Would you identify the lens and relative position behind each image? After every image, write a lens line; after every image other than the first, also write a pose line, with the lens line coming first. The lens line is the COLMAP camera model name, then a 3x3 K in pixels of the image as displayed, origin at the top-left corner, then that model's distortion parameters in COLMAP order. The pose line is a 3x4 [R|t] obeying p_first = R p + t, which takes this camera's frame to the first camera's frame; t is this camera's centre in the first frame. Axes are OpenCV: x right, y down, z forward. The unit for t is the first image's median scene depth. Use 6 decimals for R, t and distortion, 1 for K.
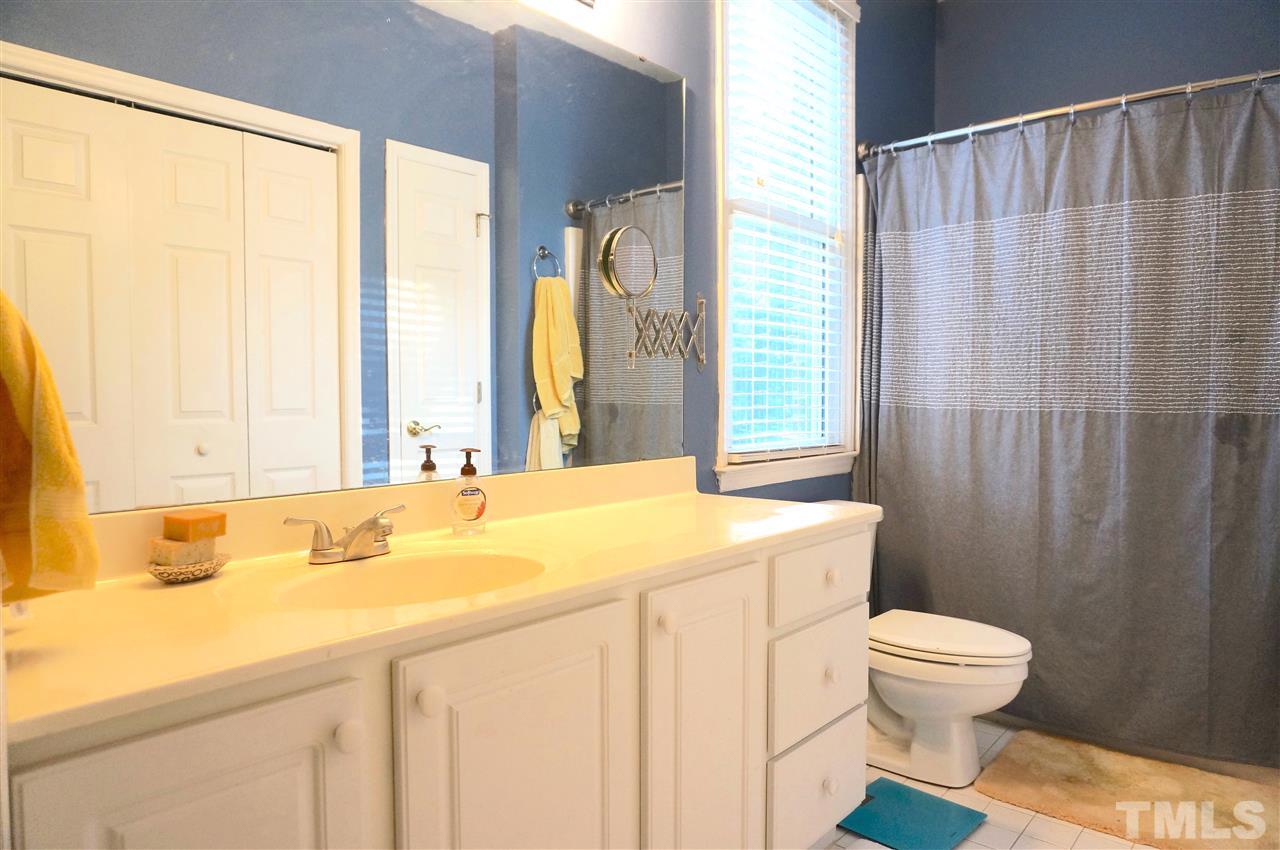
lens RADIAL K [[852.9, 0, 638.9], [0, 852.9, 434.8], [0, 0, 1]] dist [-0.052021, 0.040160]
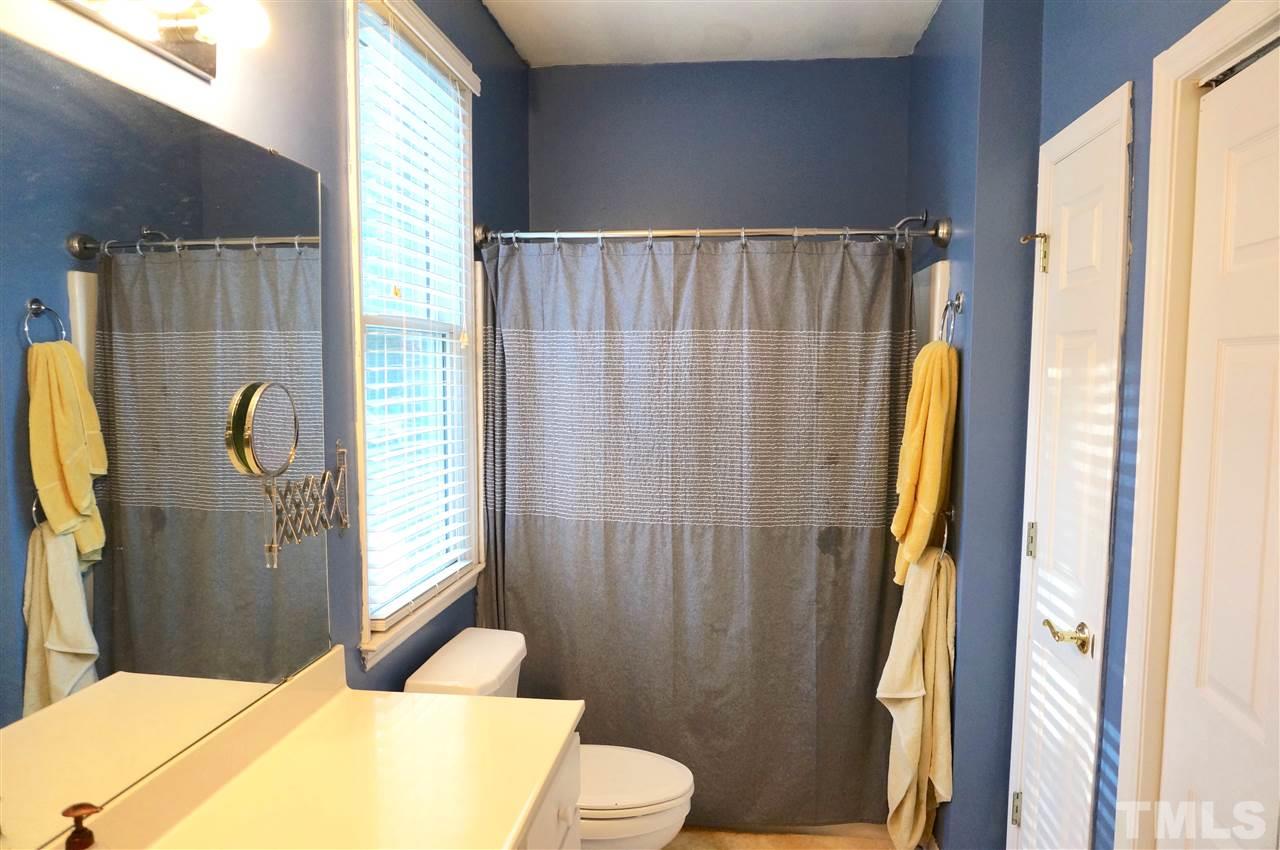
lens RADIAL K [[852.9, 0, 638.9], [0, 852.9, 434.8], [0, 0, 1]] dist [-0.052021, 0.040160]
pose [[0.835813, -0.042215, 0.547389, -0.118732], [0.024891, 0.998928, 0.039032, -0.180497], [-0.548450, -0.018998, 0.835968, 0.165821]]
